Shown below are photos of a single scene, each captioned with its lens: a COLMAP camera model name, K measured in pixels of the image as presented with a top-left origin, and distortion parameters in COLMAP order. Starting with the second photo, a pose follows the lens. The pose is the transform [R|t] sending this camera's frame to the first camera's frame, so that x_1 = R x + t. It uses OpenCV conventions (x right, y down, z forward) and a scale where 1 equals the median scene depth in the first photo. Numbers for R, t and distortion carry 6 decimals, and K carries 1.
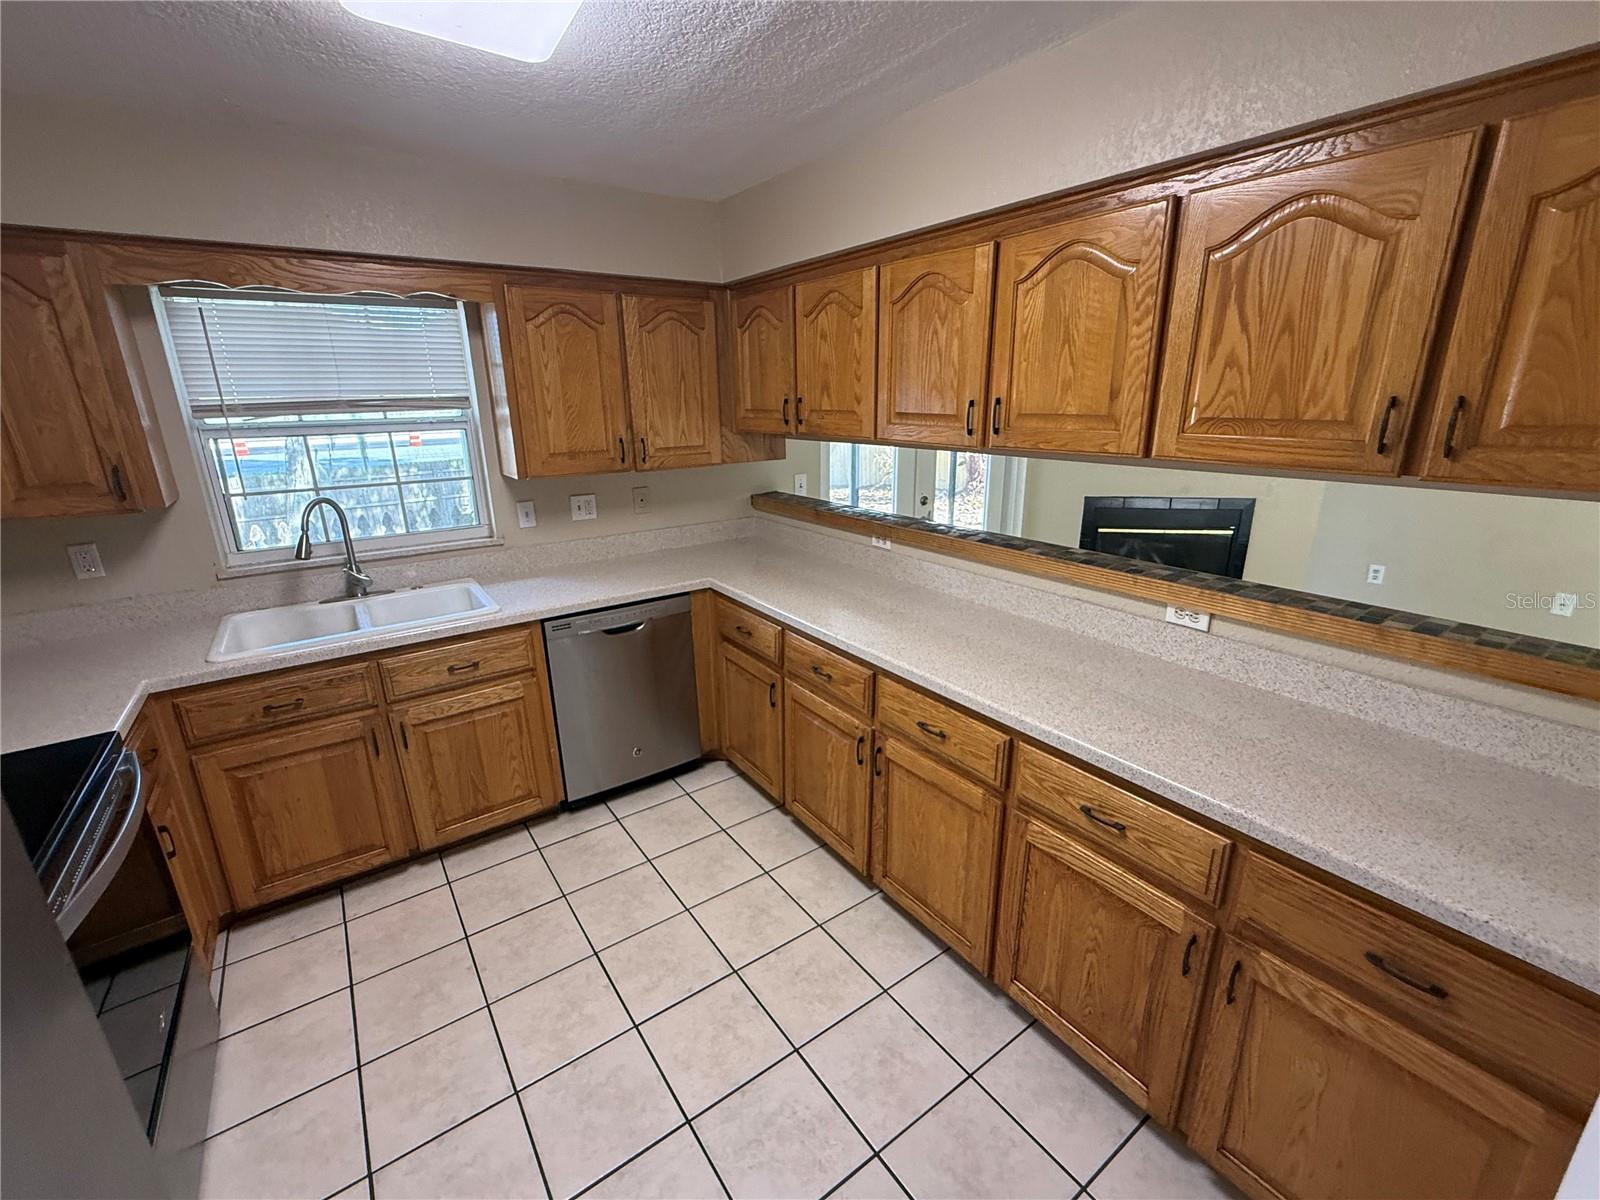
lens RADIAL K [[699.1, 0, 800.0], [0, 699.1, 600.0], [0, 0, 1]] dist [0.001003, -0.000110]
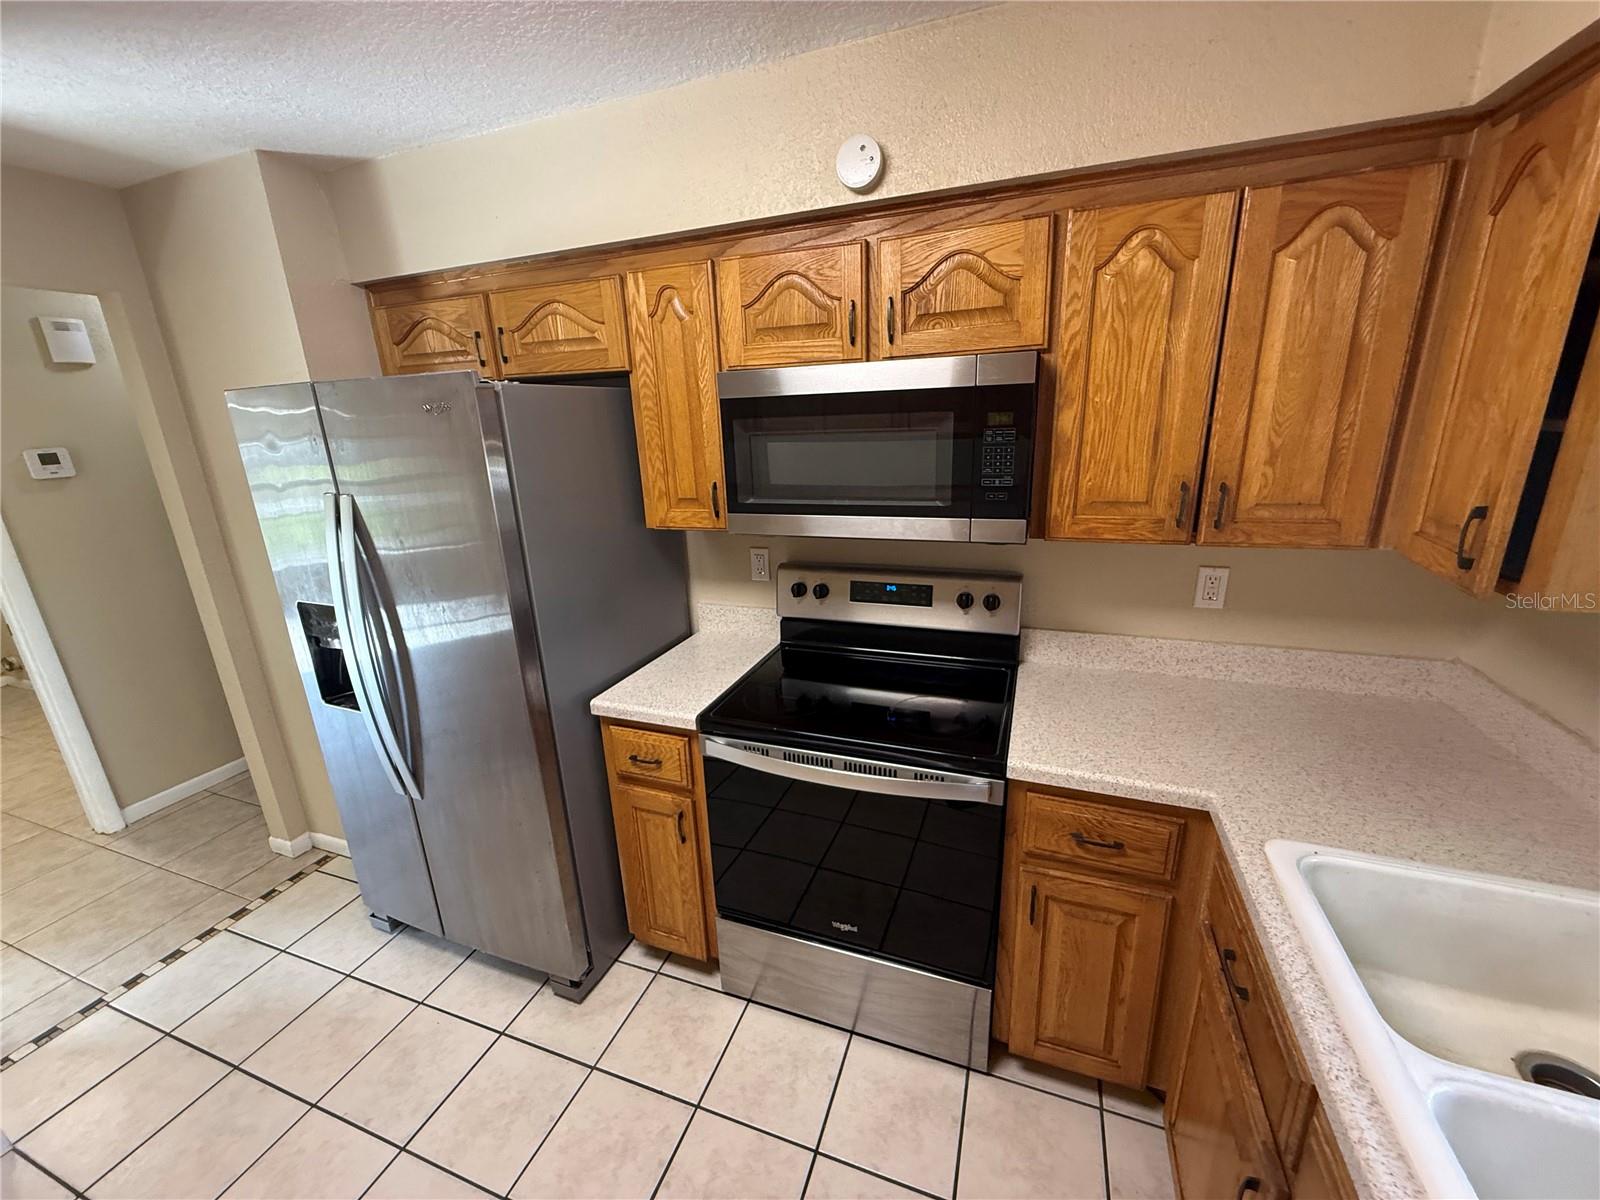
lens RADIAL K [[634.6, 0, 800.0], [0, 634.6, 600.0], [0, 0, 1]] dist [-0.004432, -0.000067]
pose [[0.825679, -0.177221, 0.535581, -0.176901], [0.187063, 0.981672, 0.036443, -0.071008], [-0.532223, 0.070097, 0.843697, 0.246143]]
